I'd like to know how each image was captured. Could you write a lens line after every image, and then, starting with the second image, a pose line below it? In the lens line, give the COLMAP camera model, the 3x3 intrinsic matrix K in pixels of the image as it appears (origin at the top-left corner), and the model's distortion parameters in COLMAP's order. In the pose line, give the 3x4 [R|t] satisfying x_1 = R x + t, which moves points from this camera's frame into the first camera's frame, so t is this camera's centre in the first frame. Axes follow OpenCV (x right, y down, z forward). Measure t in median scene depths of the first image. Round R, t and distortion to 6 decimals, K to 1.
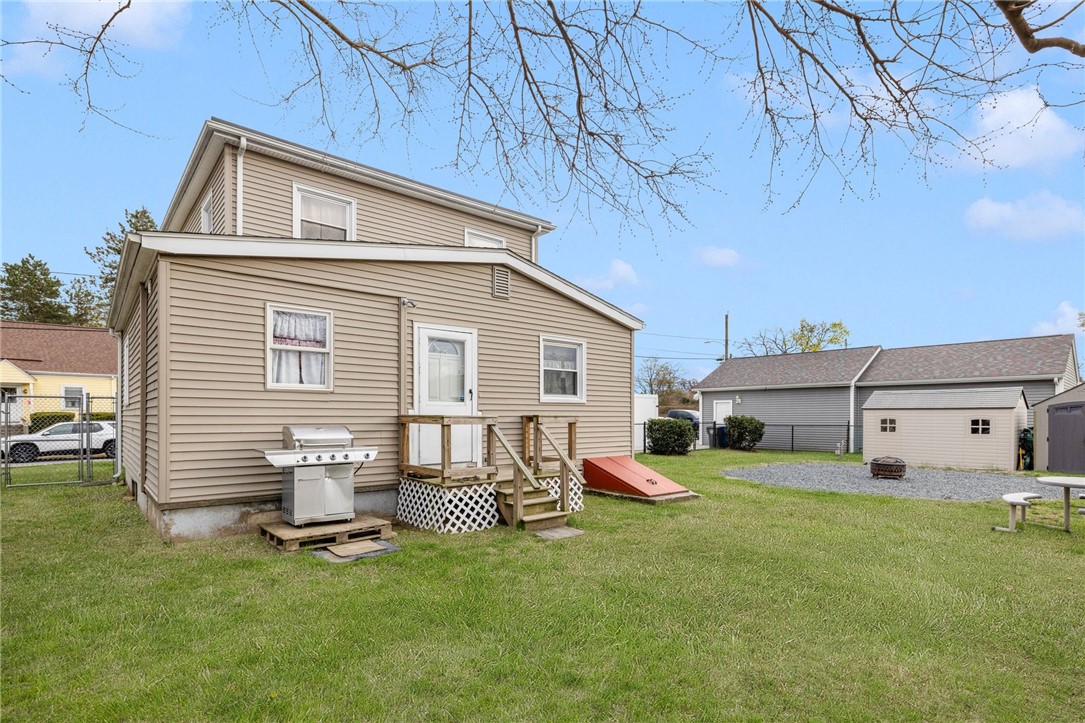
lens RADIAL K [[535.4, 0, 542.4], [0, 535.4, 395.2], [0, 0, 1]] dist [-0.004312, -0.000342]
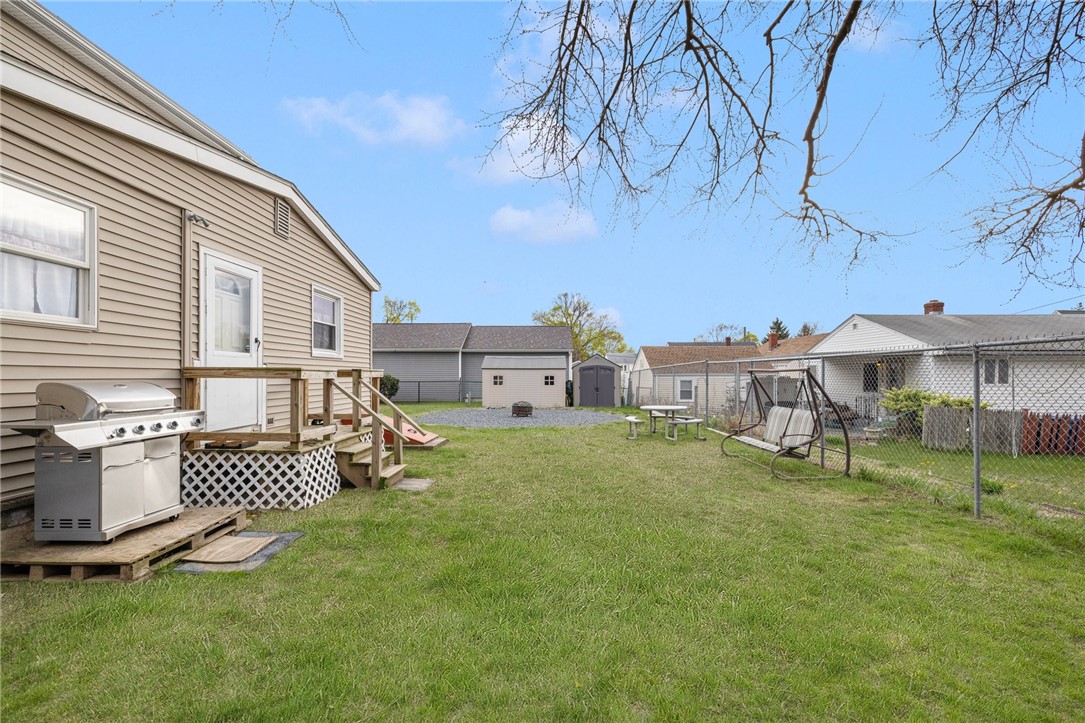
lens RADIAL K [[463.9, 0, 541.6], [0, 463.9, 352.3], [0, 0, 1]] dist [-0.000802, 0.000118]
pose [[0.666425, 0.036333, 0.744686, -0.407394], [-0.027740, 0.999329, -0.023932, 0.017380], [-0.745055, -0.004709, 0.666986, 0.199907]]
